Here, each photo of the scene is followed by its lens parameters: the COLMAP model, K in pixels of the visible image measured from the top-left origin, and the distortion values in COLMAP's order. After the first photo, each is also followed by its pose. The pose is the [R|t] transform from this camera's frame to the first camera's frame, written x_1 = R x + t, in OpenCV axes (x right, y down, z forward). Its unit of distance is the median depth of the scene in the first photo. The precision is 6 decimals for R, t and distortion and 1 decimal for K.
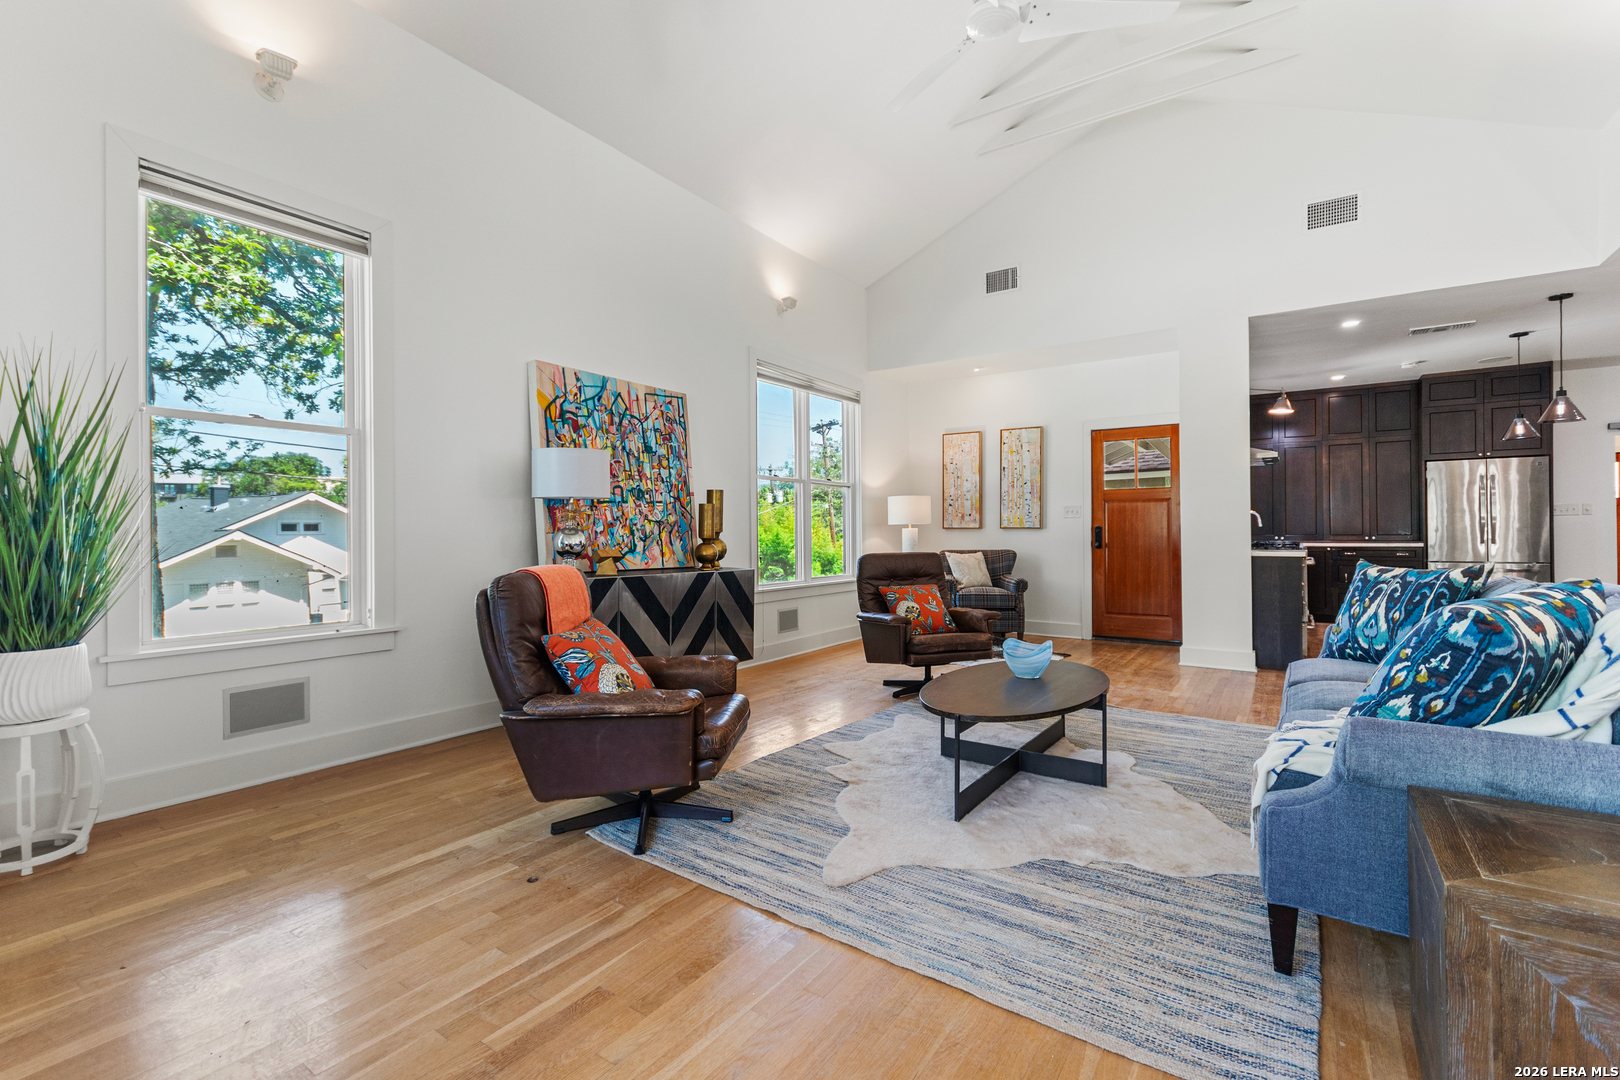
lens RADIAL K [[720.9, 0, 815.6], [0, 720.9, 529.9], [0, 0, 1]] dist [0.007828, 0.000936]
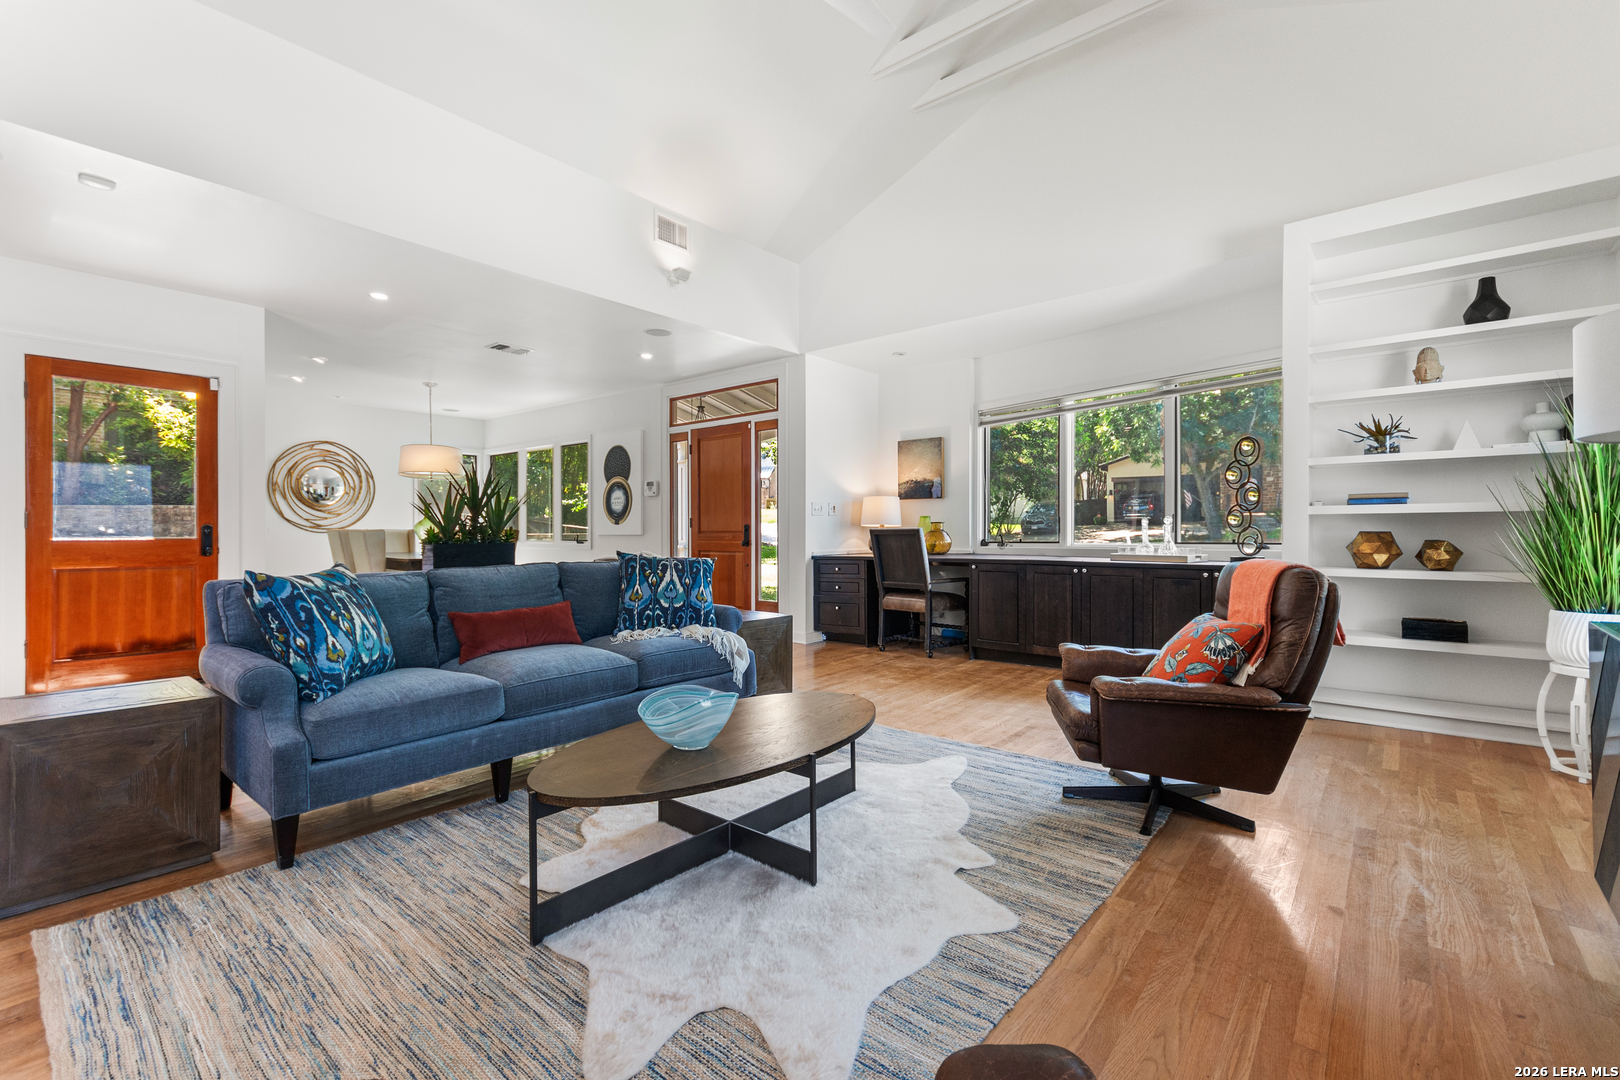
lens RADIAL K [[720.9, 0, 804.4], [0, 720.9, 536.6], [0, 0, 1]] dist [0.007828, 0.000936]
pose [[-0.992974, 0.007120, 0.118116, 0.081360], [0.007782, 0.999956, 0.005144, 0.005796], [-0.118074, 0.006027, -0.992986, 1.243735]]
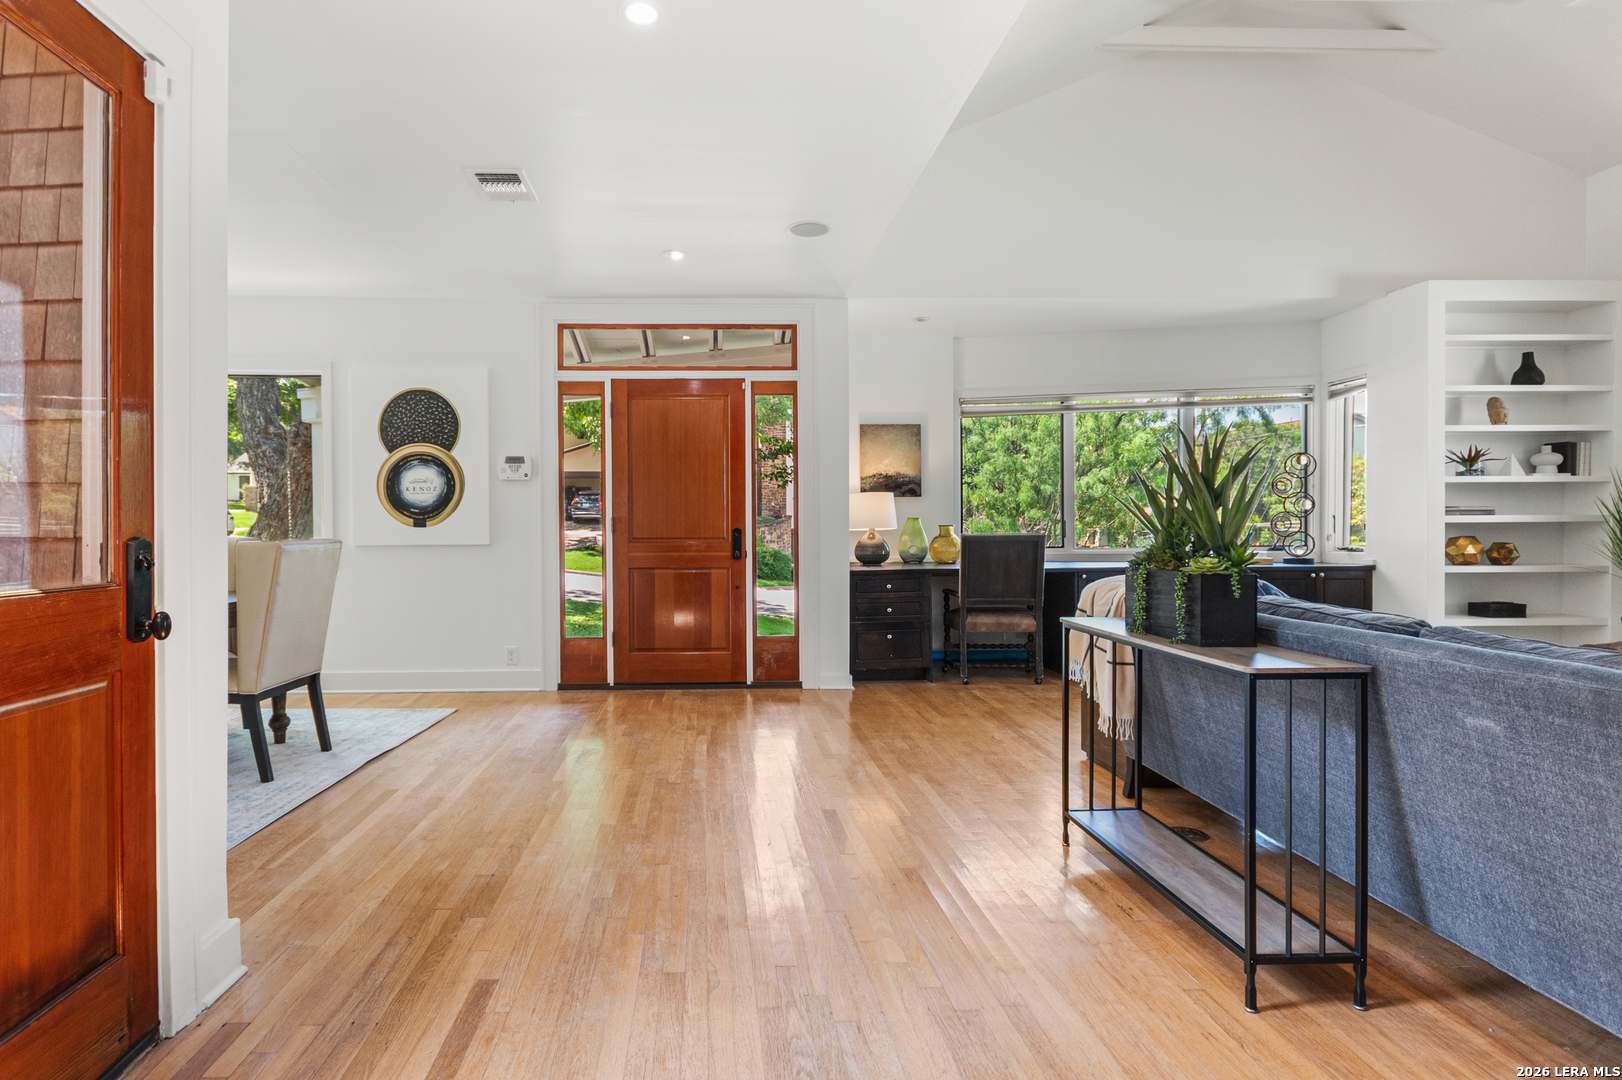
lens RADIAL K [[823.1, 0, 724.7], [0, 823.1, 536.1], [0, 0, 1]] dist [0.001366, -0.001553]
pose [[-0.820426, 0.015563, -0.571541, 1.132890], [0.009931, 0.999867, 0.012972, -0.017817], [0.571667, 0.004967, -0.820471, 0.694311]]
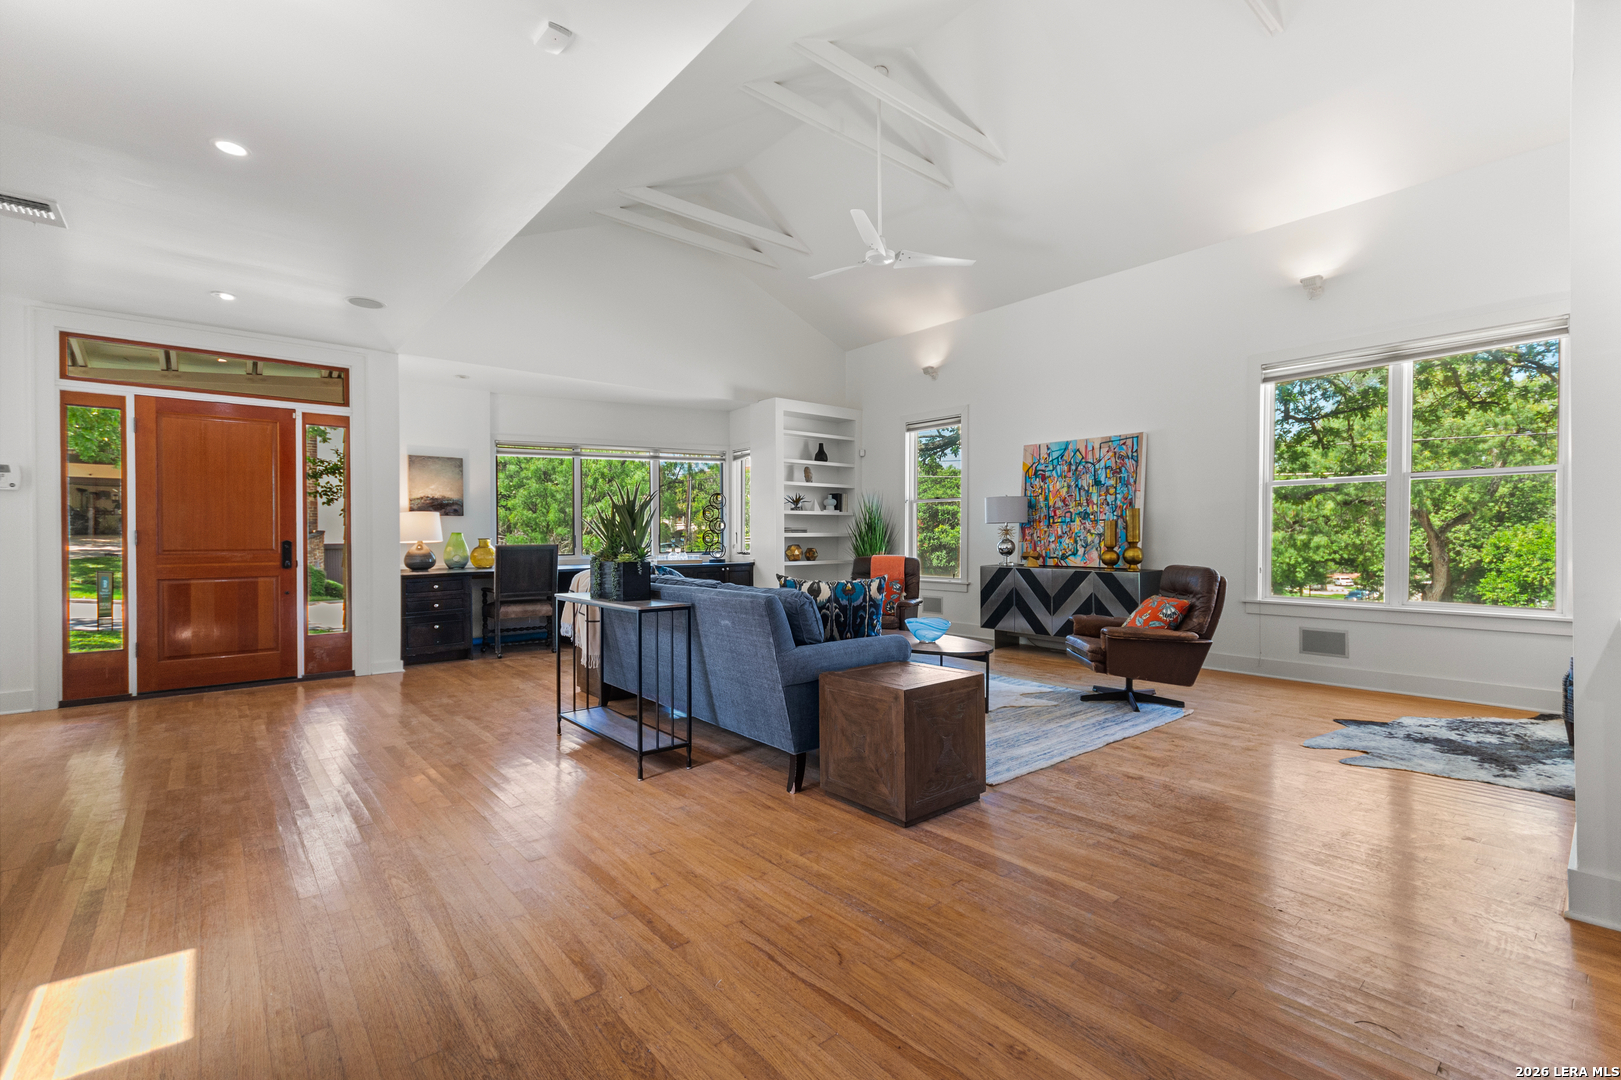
lens RADIAL K [[721.4, 0, 800.8], [0, 721.4, 537.5], [0, 0, 1]] dist [0.007828, 0.000936]
pose [[-0.288945, 0.004815, -0.957333, 1.340047], [0.008921, 0.999957, 0.002337, -0.013821], [0.957304, -0.007865, -0.288976, 0.883679]]
